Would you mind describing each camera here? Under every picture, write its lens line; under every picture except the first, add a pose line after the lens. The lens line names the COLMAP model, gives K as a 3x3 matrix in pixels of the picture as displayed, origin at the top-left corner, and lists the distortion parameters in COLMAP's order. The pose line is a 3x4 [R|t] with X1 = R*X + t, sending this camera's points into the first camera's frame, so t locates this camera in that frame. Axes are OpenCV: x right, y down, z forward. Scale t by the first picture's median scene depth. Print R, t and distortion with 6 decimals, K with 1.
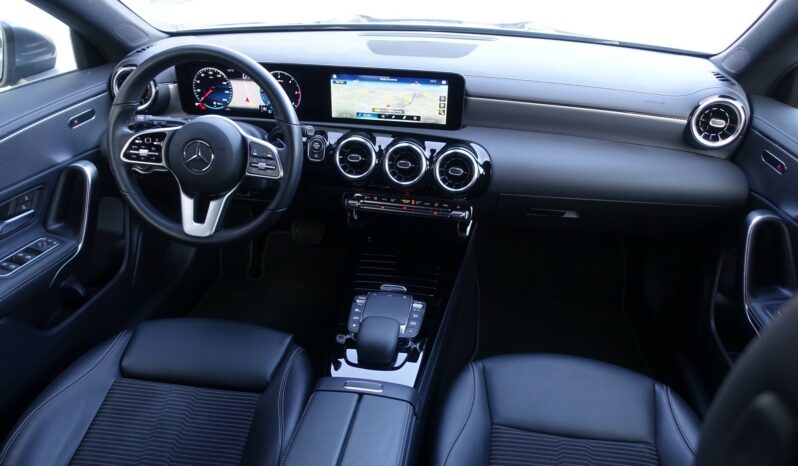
lens RADIAL K [[547.2, 0, 397.6], [0, 547.2, 229.6], [0, 0, 1]] dist [-0.009240, 0.007638]
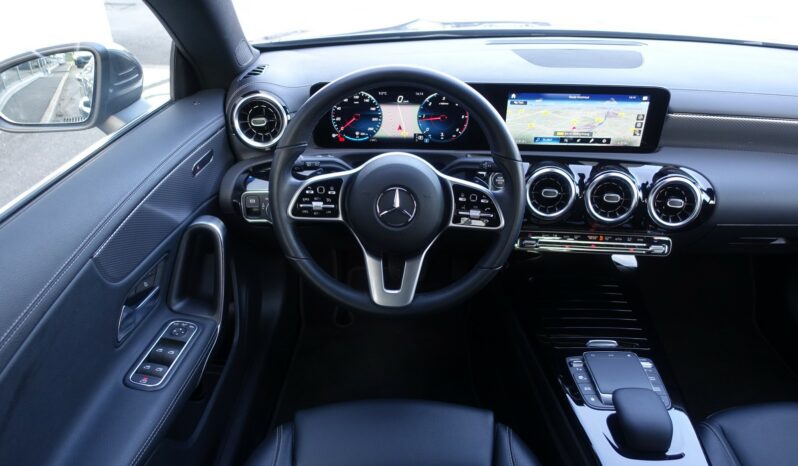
lens RADIAL K [[547.2, 0, 397.6], [0, 547.2, 230.7], [0, 0, 1]] dist [-0.009240, 0.007638]
pose [[0.991609, -0.068932, 0.109359, -0.401031], [0.068509, 0.997621, 0.007628, -0.094691], [-0.109625, -0.000072, 0.993973, 0.192737]]
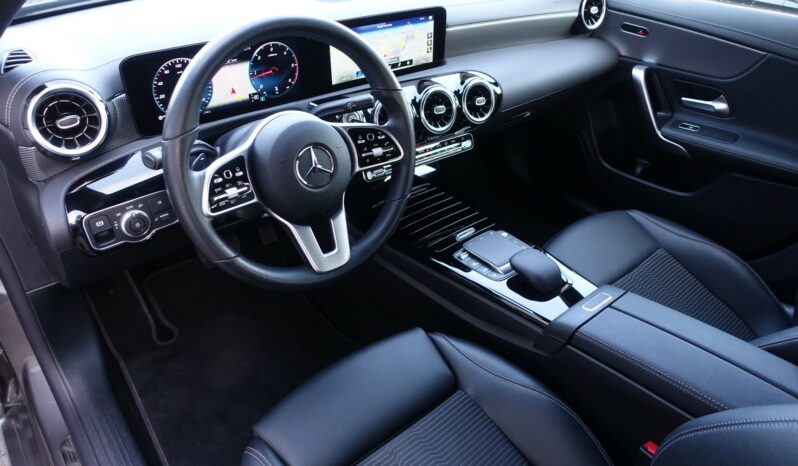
lens RADIAL K [[547.2, 0, 401.0], [0, 547.2, 230.1], [0, 0, 1]] dist [-0.009240, 0.007638]
pose [[0.666530, -0.413122, 0.620538, -0.696348], [0.354253, 0.907938, 0.223949, -0.161245], [-0.655928, 0.070559, 0.751518, 0.330576]]
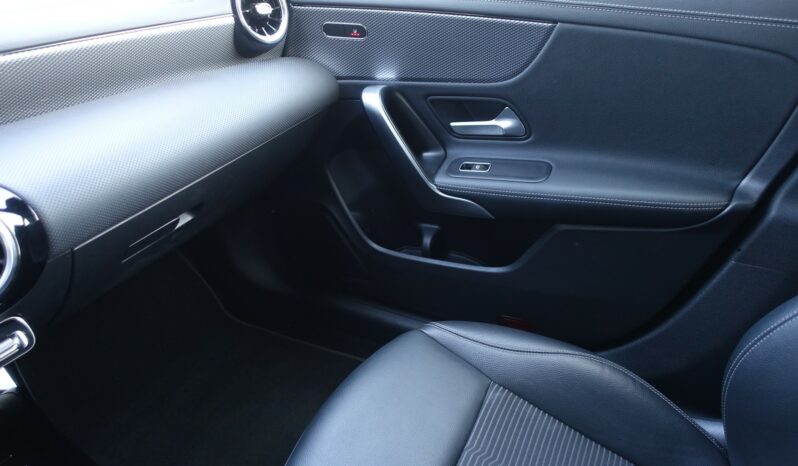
lens RADIAL K [[547.2, 0, 401.1], [0, 547.2, 230.3], [0, 0, 1]] dist [-0.009240, 0.007638]
pose [[0.334750, -0.498634, 0.799566, -0.080663], [0.529550, 0.801405, 0.278077, -0.058708], [-0.779435, 0.330324, 0.532323, 0.521475]]
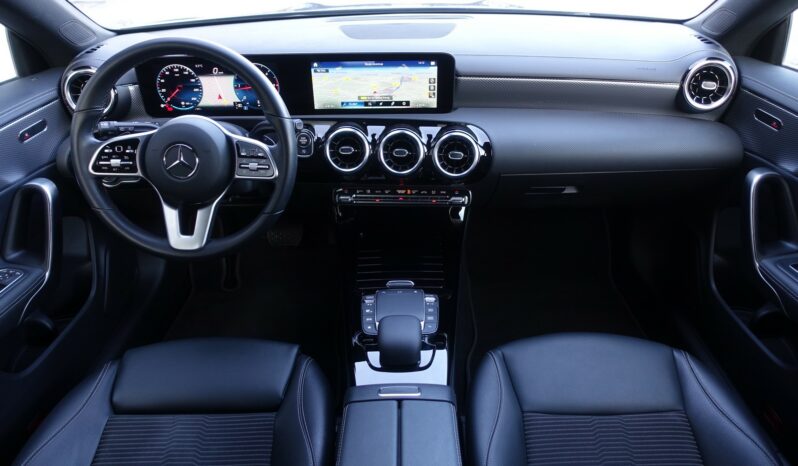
lens RADIAL K [[547.2, 0, 397.2], [0, 547.2, 230.2], [0, 0, 1]] dist [-0.009240, 0.007638]
pose [[0.989864, -0.096696, 0.104016, -0.102572], [0.095178, 0.995270, 0.019470, -0.004291], [-0.105407, -0.009373, 0.994385, 0.056417]]
